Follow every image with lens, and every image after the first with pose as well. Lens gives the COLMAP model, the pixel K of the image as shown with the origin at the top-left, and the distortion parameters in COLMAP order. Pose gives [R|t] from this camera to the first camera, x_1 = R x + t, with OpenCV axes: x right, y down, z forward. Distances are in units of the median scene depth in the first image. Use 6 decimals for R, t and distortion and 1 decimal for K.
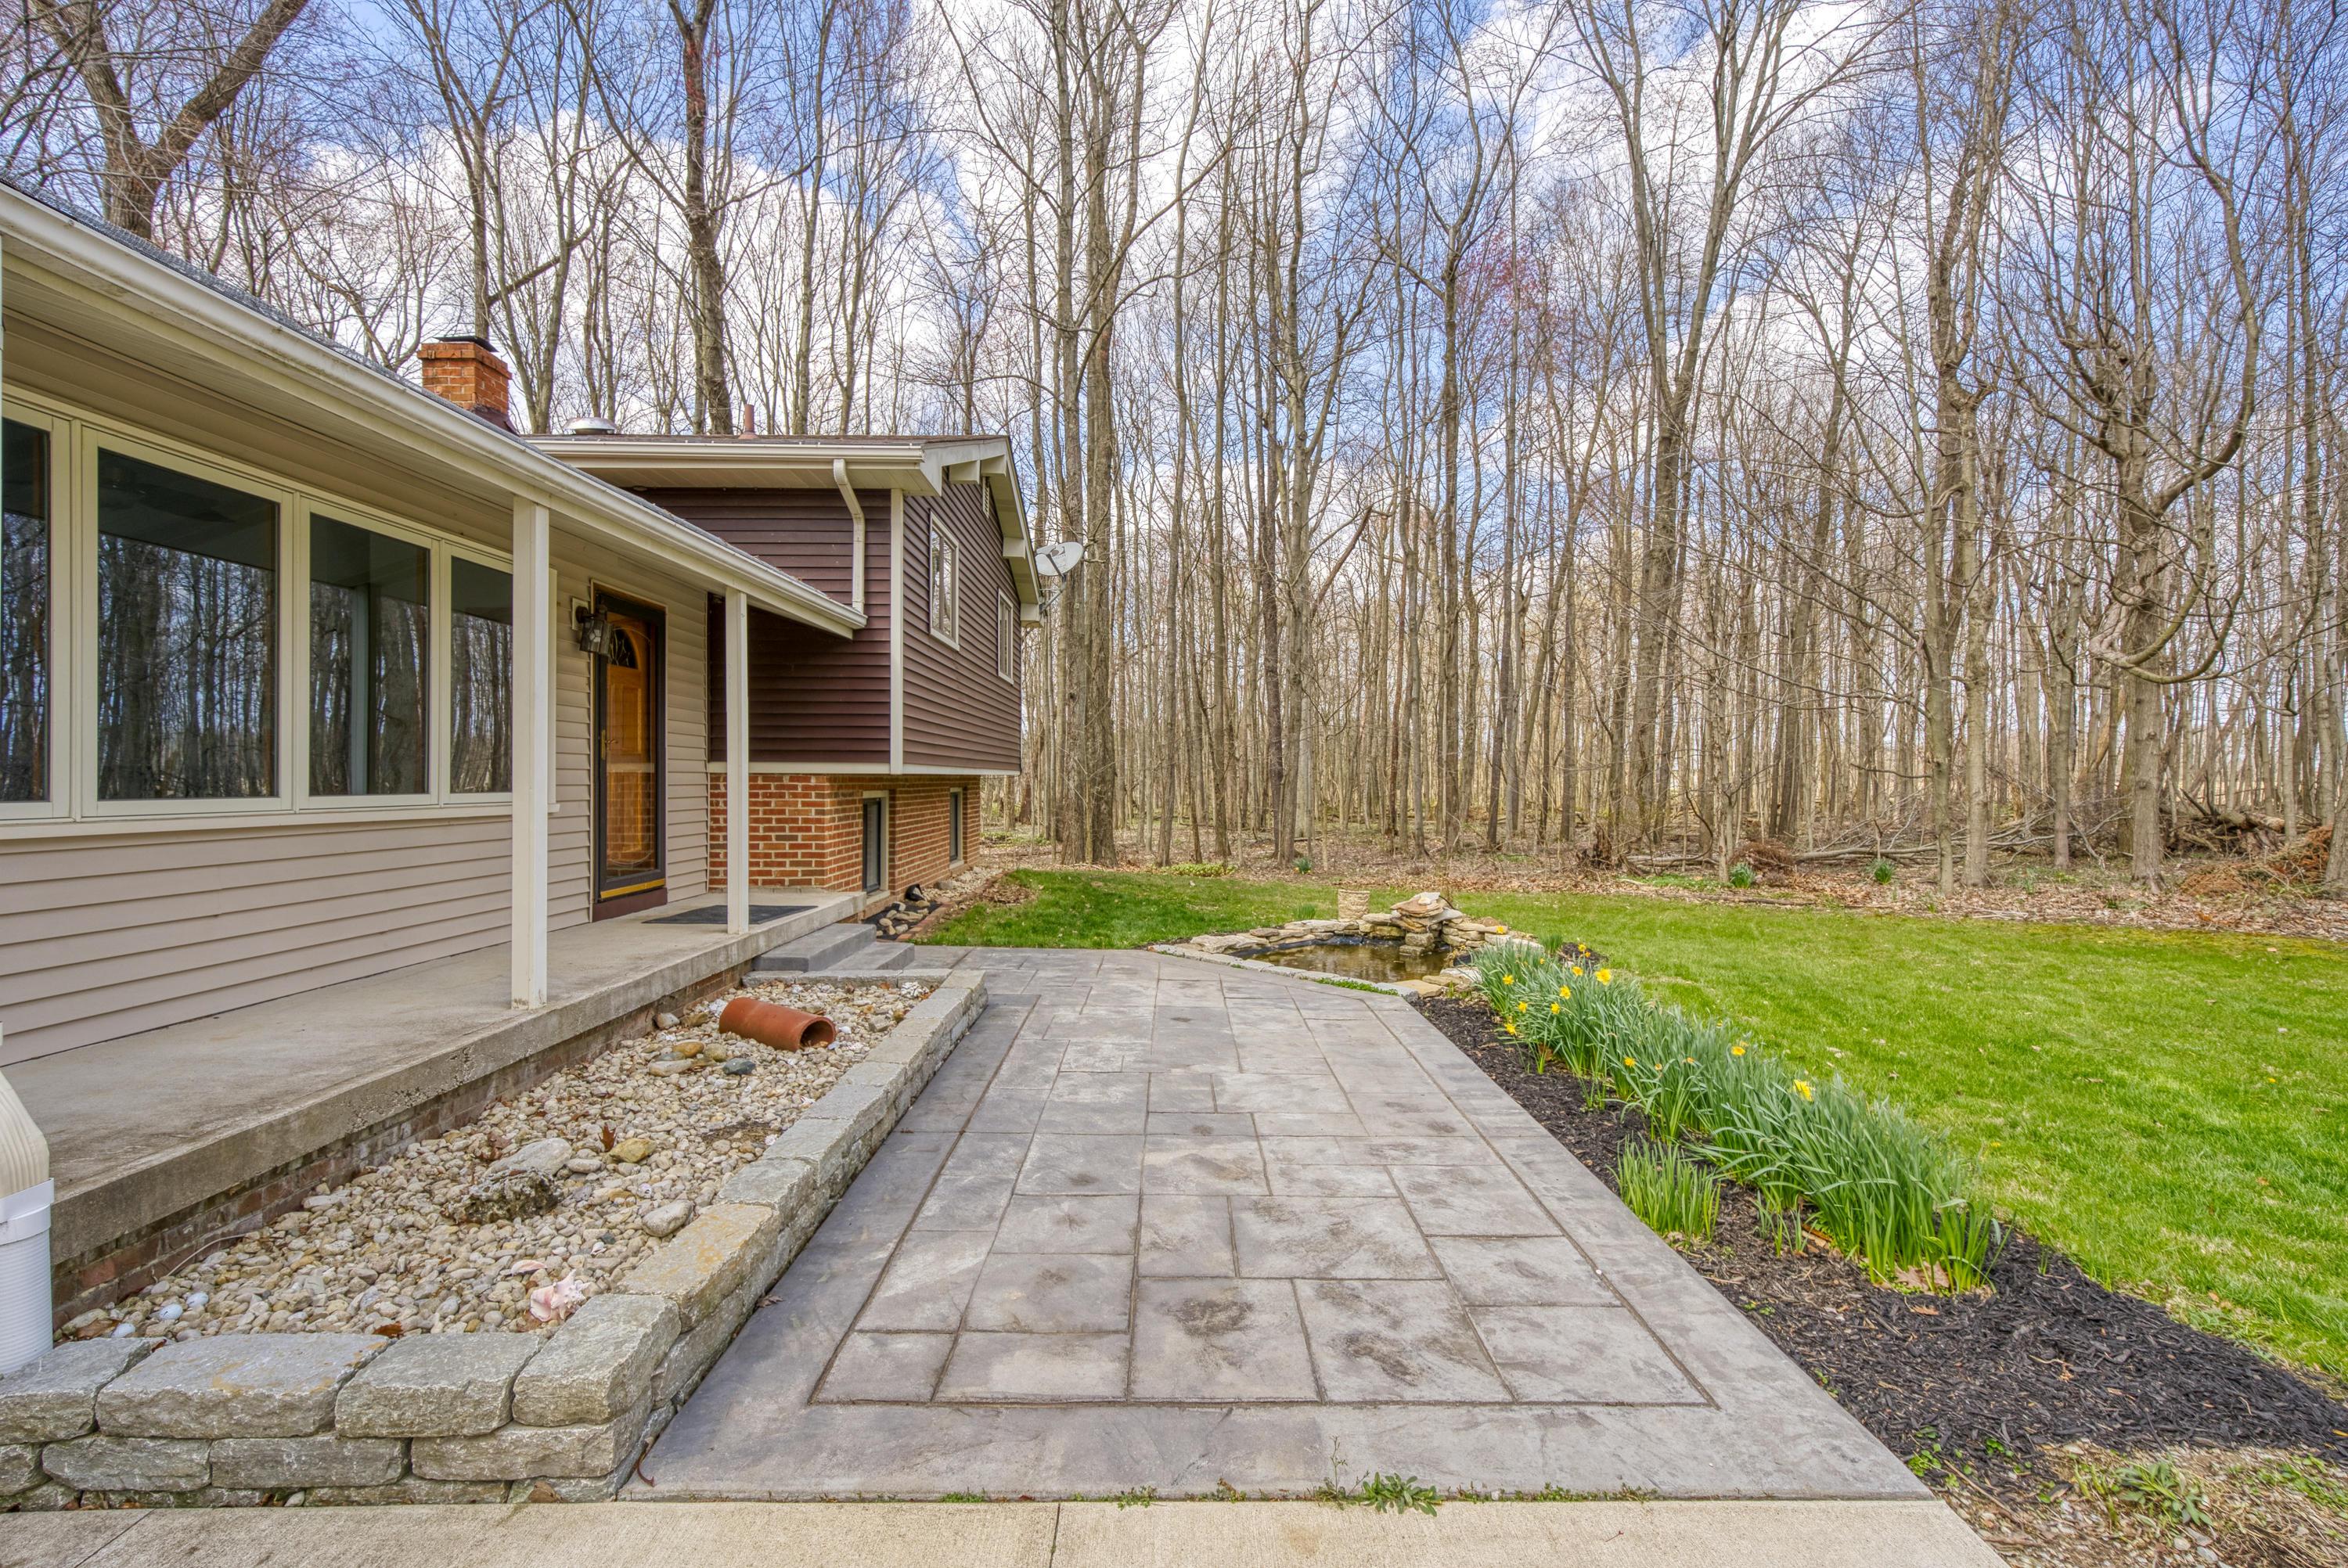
lens RADIAL K [[1055.5, 0, 1162.9], [0, 1055.5, 770.6], [0, 0, 1]] dist [0.009901, 0.002905]
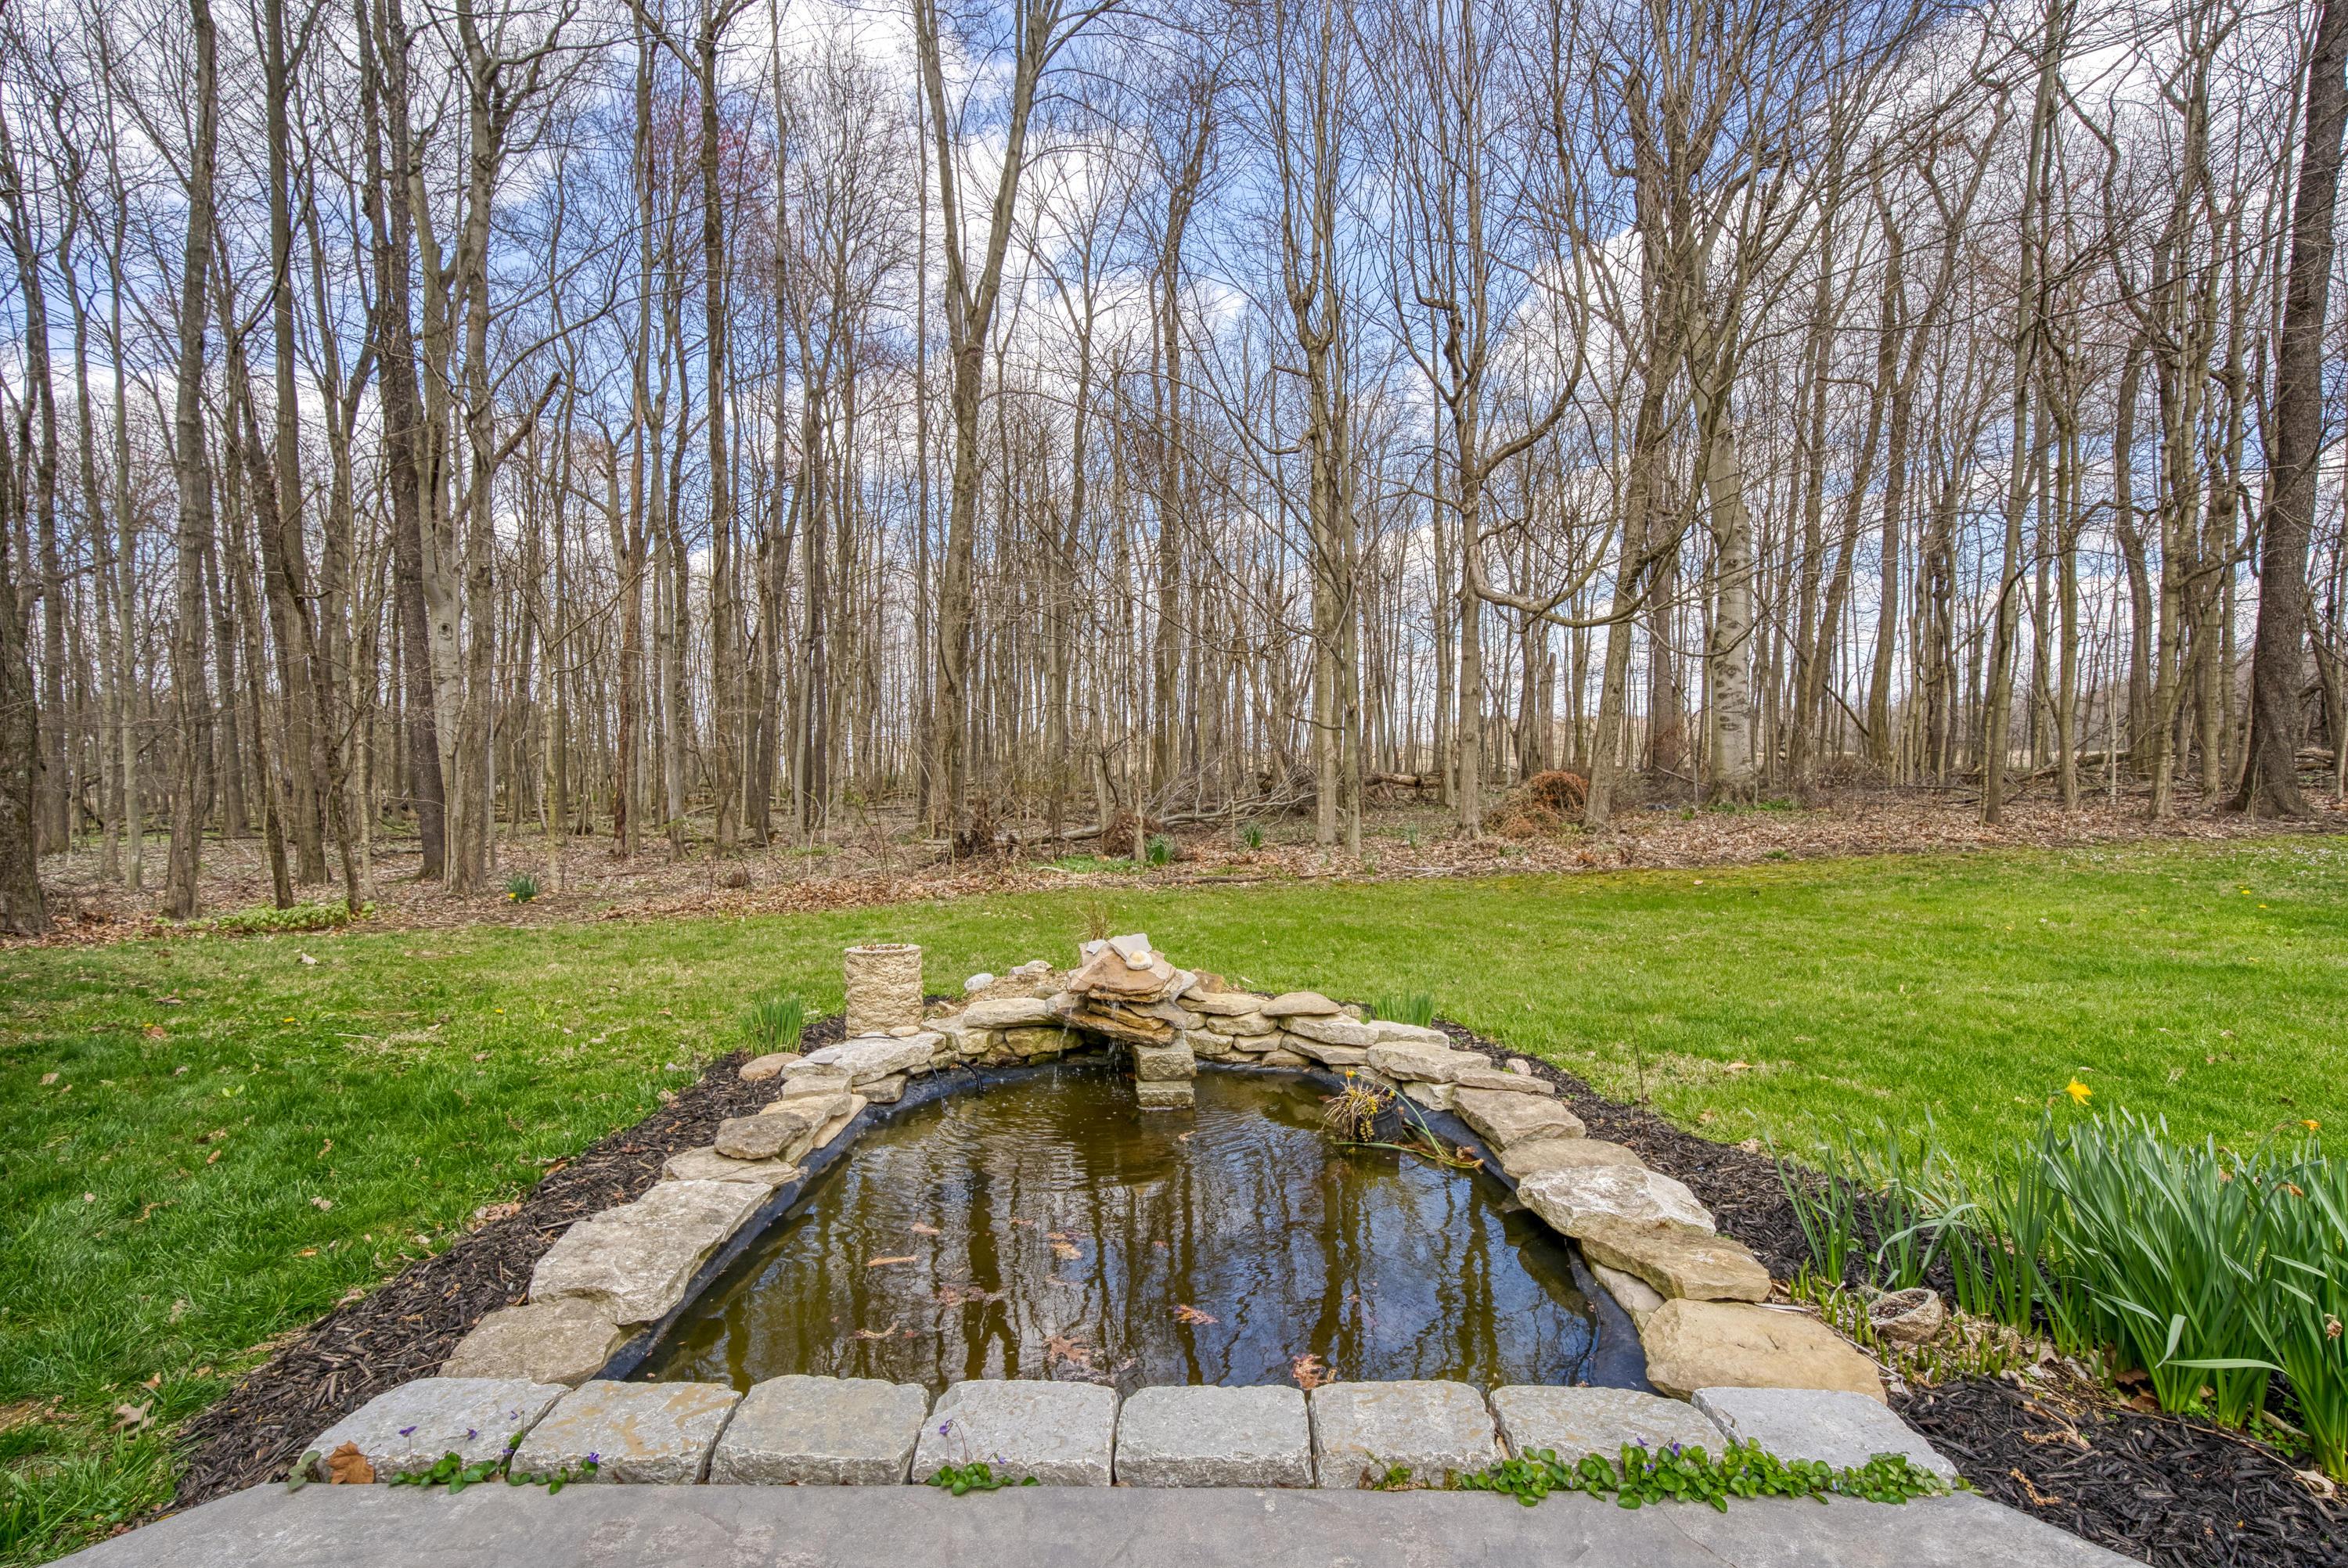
lens RADIAL K [[1055.5, 0, 1155.1], [0, 1055.5, 768.0], [0, 0, 1]] dist [0.009901, 0.002905]
pose [[0.724124, -0.008973, 0.689612, -0.023467], [0.004625, 0.999956, 0.008154, 0.047341], [-0.689655, -0.002715, 0.724133, 0.682050]]
